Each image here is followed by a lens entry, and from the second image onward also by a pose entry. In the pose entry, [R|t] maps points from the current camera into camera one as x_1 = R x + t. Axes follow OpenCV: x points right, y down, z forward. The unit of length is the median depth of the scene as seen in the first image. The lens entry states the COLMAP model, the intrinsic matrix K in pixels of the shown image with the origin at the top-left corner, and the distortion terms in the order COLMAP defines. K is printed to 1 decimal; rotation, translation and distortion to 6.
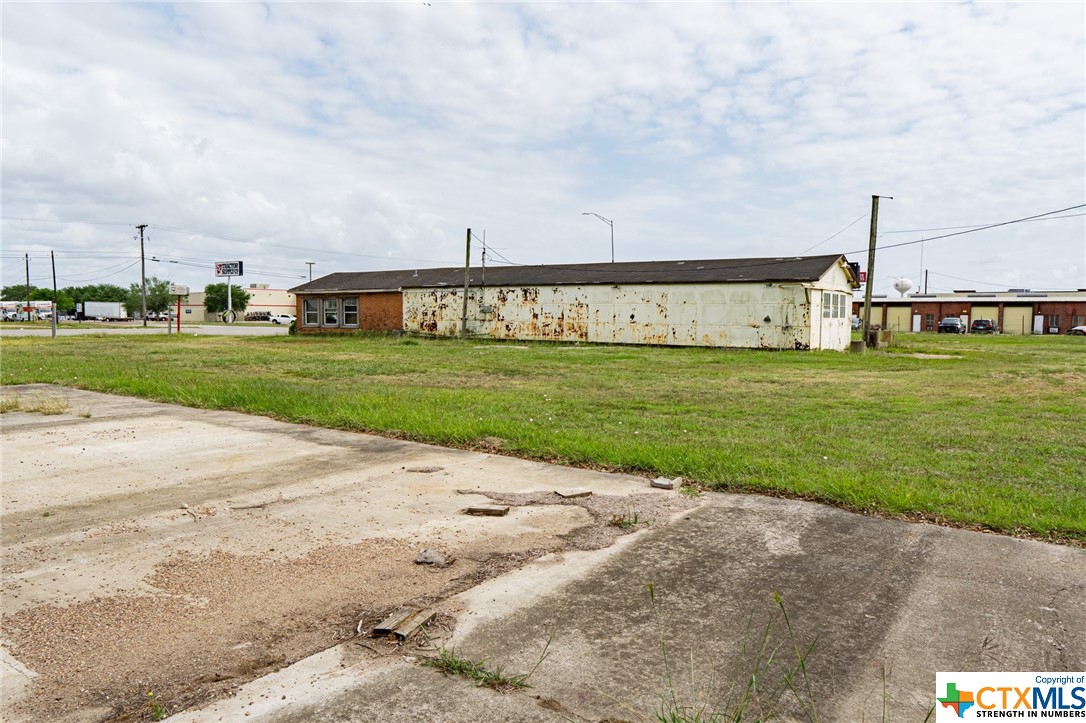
lens RADIAL K [[753.1, 0, 543.0], [0, 753.1, 361.5], [0, 0, 1]] dist [-0.002282, -0.004055]
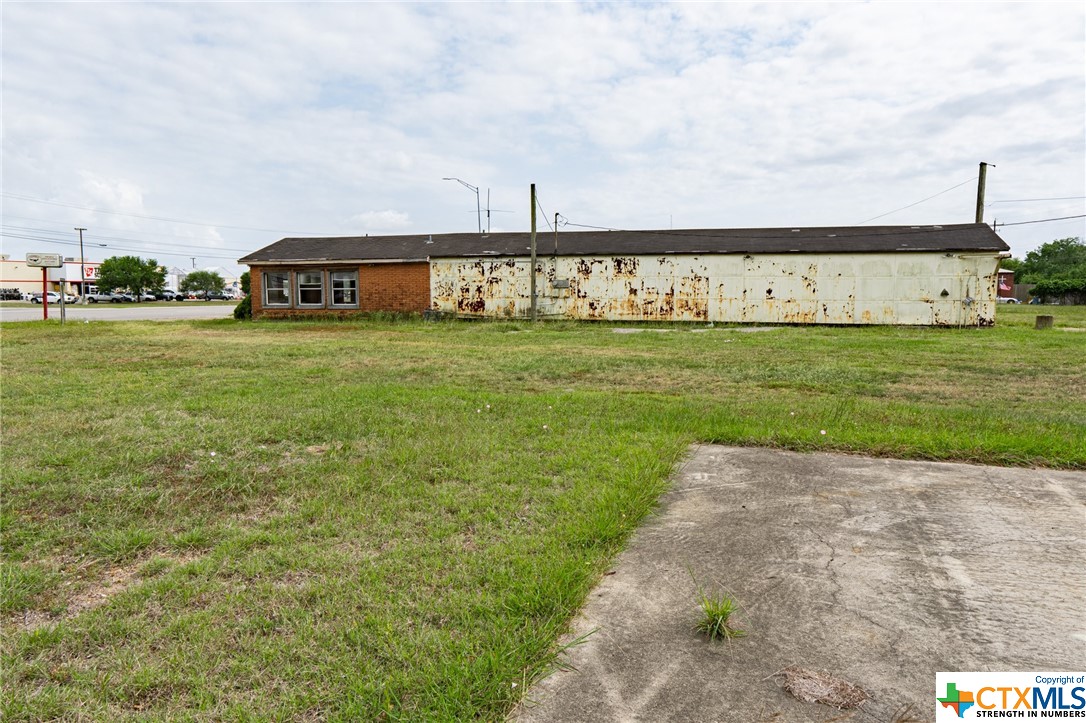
lens RADIAL K [[753.1, 0, 543.0], [0, 753.1, 361.5], [0, 0, 1]] dist [-0.002282, -0.004055]
pose [[0.950814, -0.037596, 0.307472, -0.348286], [0.026811, 0.998871, 0.039226, -0.017598], [-0.308599, -0.029053, 0.950748, 0.223752]]
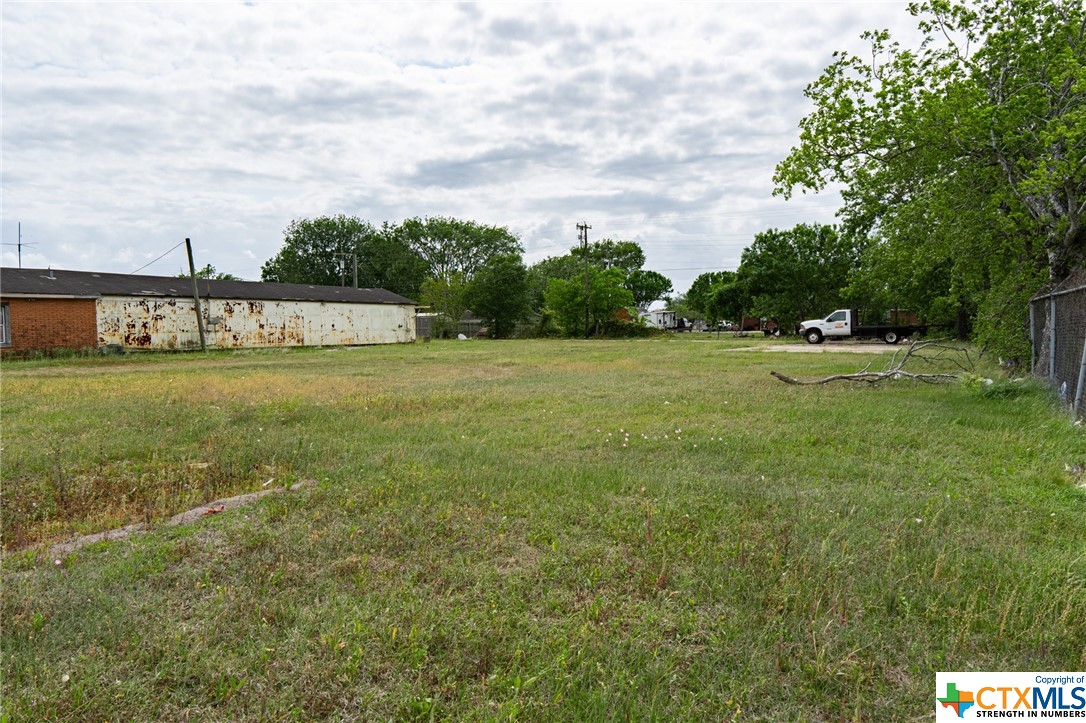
lens RADIAL K [[753.1, 0, 543.0], [0, 753.1, 361.5], [0, 0, 1]] dist [-0.002282, -0.004055]
pose [[-0.069212, -0.054170, 0.996130, -1.127104], [0.071073, 0.995720, 0.059086, -0.042300], [-0.995067, 0.074887, -0.065066, 0.623236]]
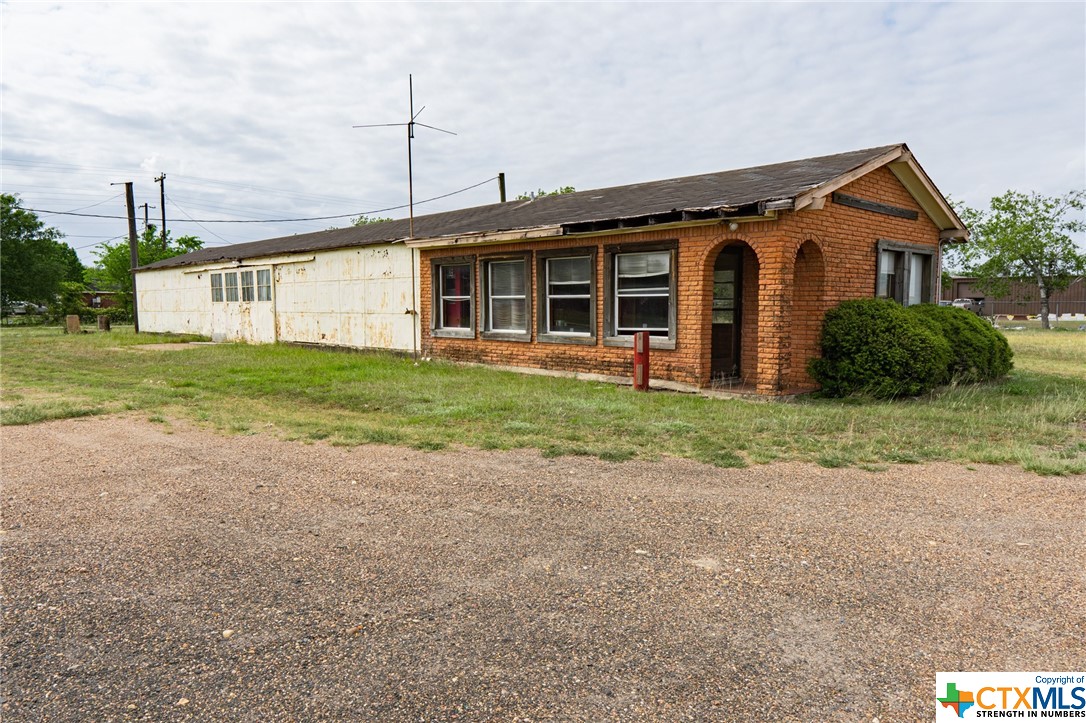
lens RADIAL K [[753.1, 0, 543.0], [0, 753.1, 361.5], [0, 0, 1]] dist [-0.002282, -0.004055]
pose [[-0.981728, -0.025230, 0.188609, -0.263166], [0.000126, 0.991085, 0.133232, -0.101305], [-0.190289, 0.130822, -0.972973, 1.675316]]
